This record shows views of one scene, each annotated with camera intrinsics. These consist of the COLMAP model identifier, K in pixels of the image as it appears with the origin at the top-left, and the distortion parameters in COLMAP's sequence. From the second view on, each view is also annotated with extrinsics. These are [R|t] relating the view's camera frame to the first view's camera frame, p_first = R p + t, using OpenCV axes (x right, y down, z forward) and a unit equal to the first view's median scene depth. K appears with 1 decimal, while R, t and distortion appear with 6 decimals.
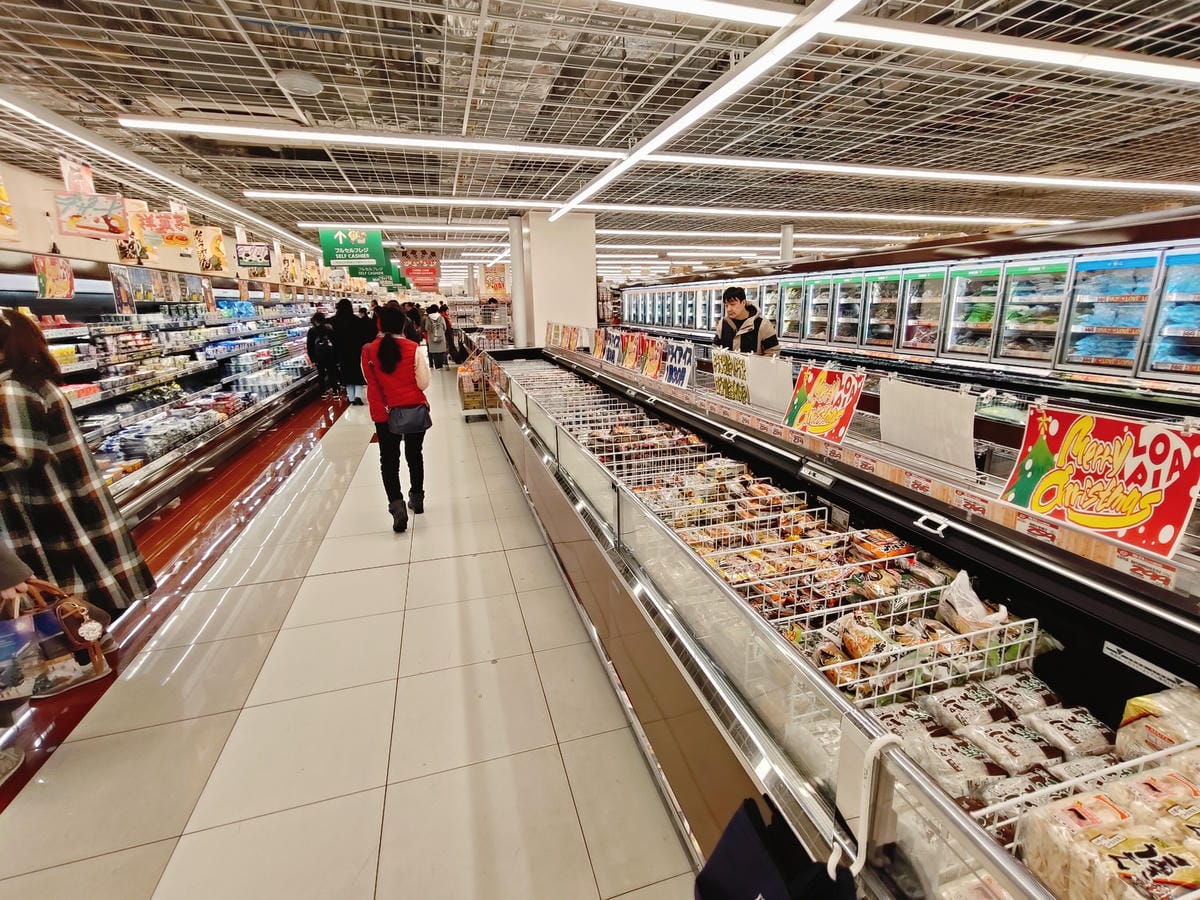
lens RADIAL K [[557.9, 0, 606.7], [0, 557.9, 446.1], [0, 0, 1]] dist [-0.000404, 0.000134]
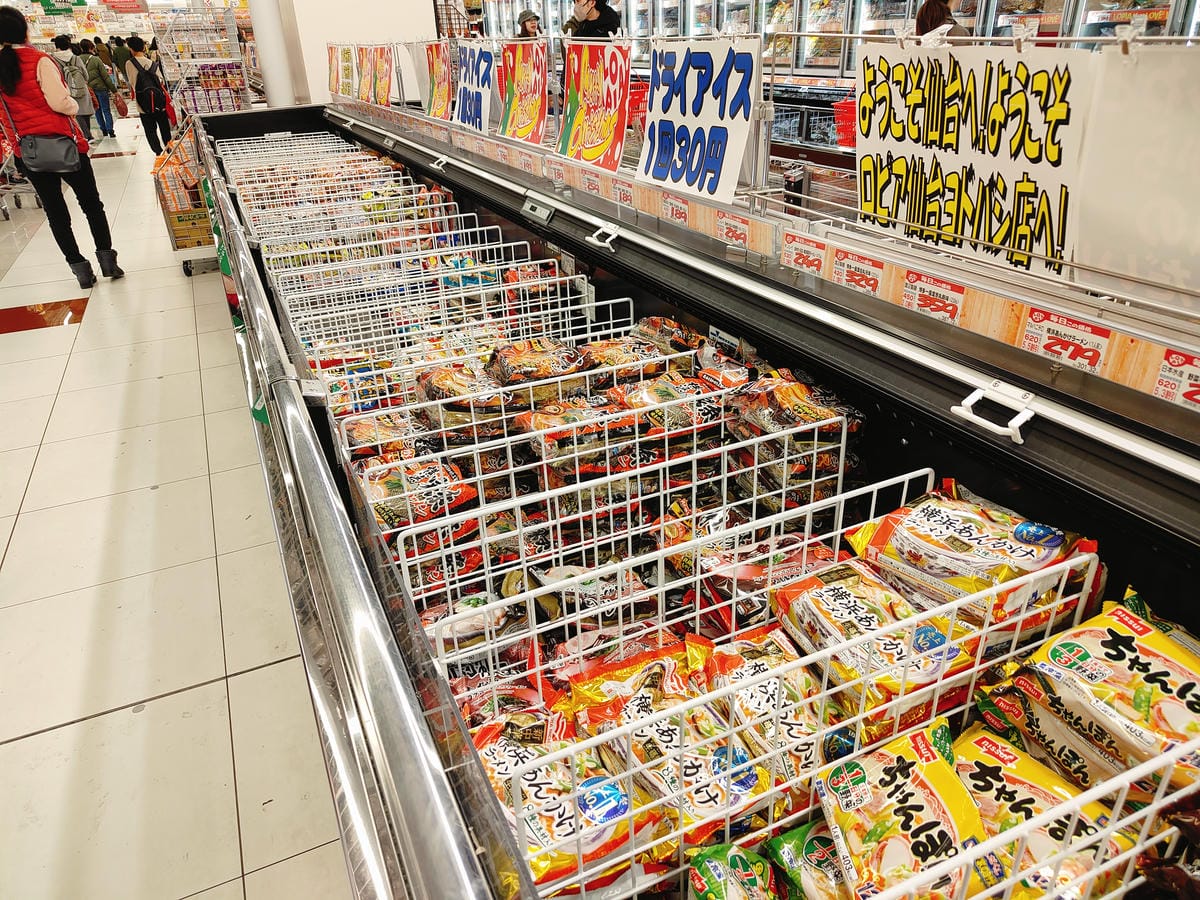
lens RADIAL K [[838.3, 0, 596.0], [0, 838.3, 456.3], [0, 0, 1]] dist [-0.000977, 0.003510]
pose [[0.989479, -0.085553, 0.116673, 0.005482], [0.058341, 0.973900, 0.219353, -0.062297], [-0.132394, -0.210238, 0.968644, 0.468564]]
